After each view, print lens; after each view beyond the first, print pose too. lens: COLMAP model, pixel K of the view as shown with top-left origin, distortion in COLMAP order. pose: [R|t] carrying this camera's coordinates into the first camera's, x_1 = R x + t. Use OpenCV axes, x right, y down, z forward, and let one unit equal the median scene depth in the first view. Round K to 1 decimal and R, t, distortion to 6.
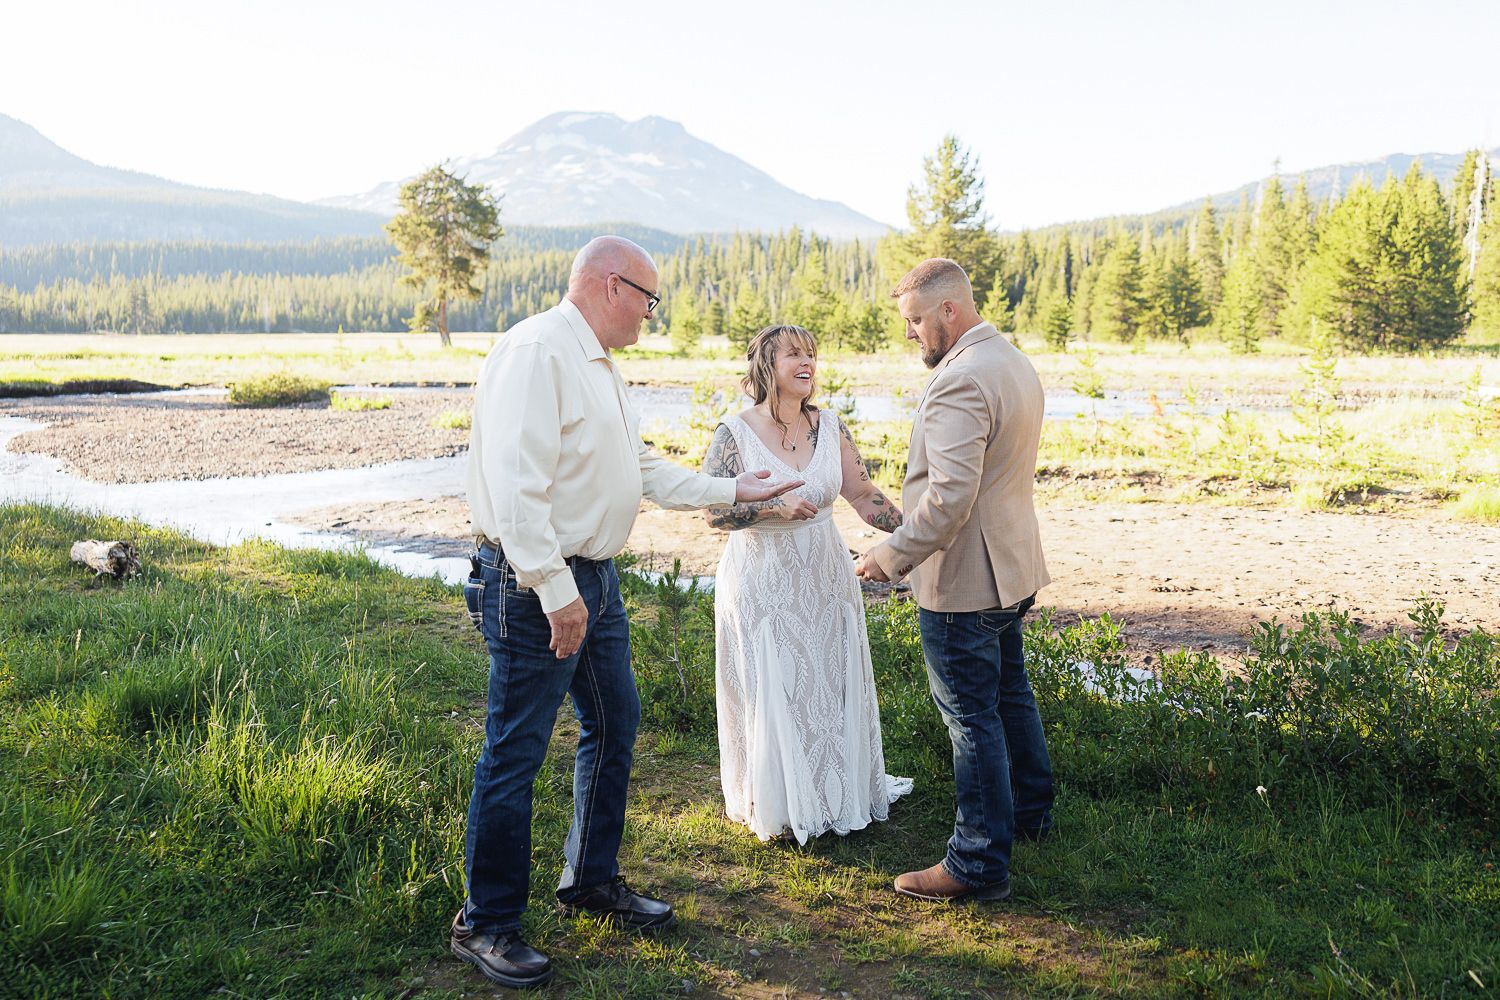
lens RADIAL K [[1277.3, 0, 740.8], [0, 1277.3, 456.9], [0, 0, 1]] dist [0.006077, 0.010812]
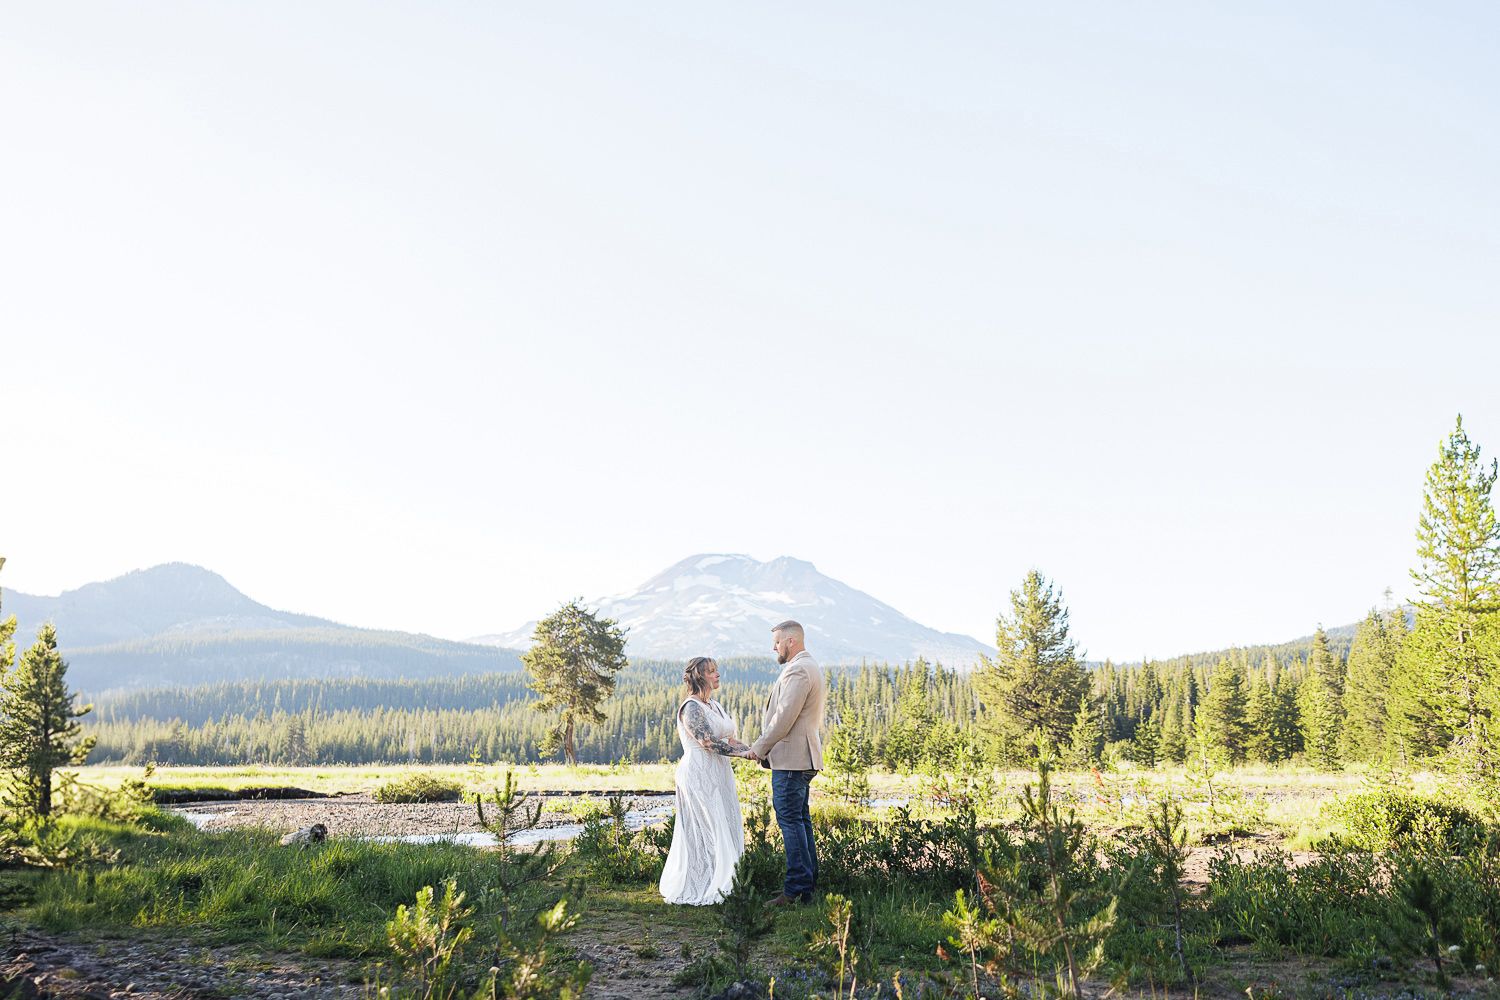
lens RADIAL K [[1263.4, 0, 750.0], [0, 1263.4, 500.0], [0, 0, 1]] dist [-0.001648, -0.000099]
pose [[0.995365, -0.020322, -0.093993, 0.018619], [-0.008892, 0.953776, -0.300386, 0.013076], [0.095752, 0.299830, 0.949175, -0.050237]]
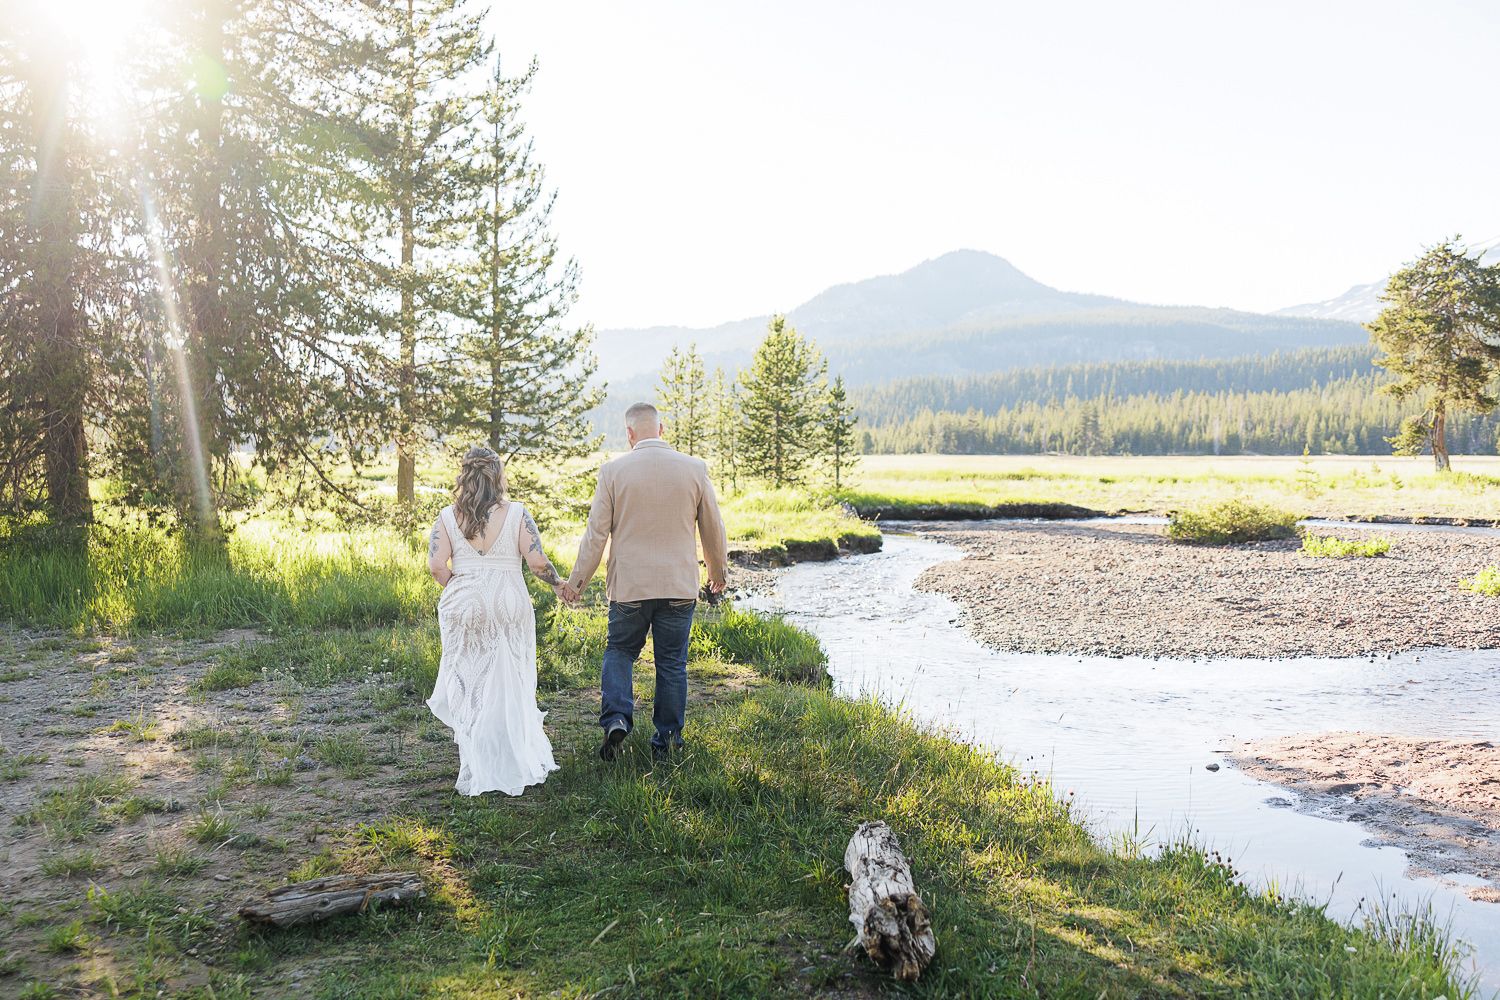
lens RADIAL K [[1368.0, 0, 750.0], [0, 1368.0, 500.0], [0, 0, 1]] dist [0.039632, -0.016448]
pose [[0.777523, 0.025536, -0.628336, -0.019343], [-0.065606, 0.997017, -0.040663, -0.004210], [0.625423, 0.072839, 0.776879, 0.050314]]
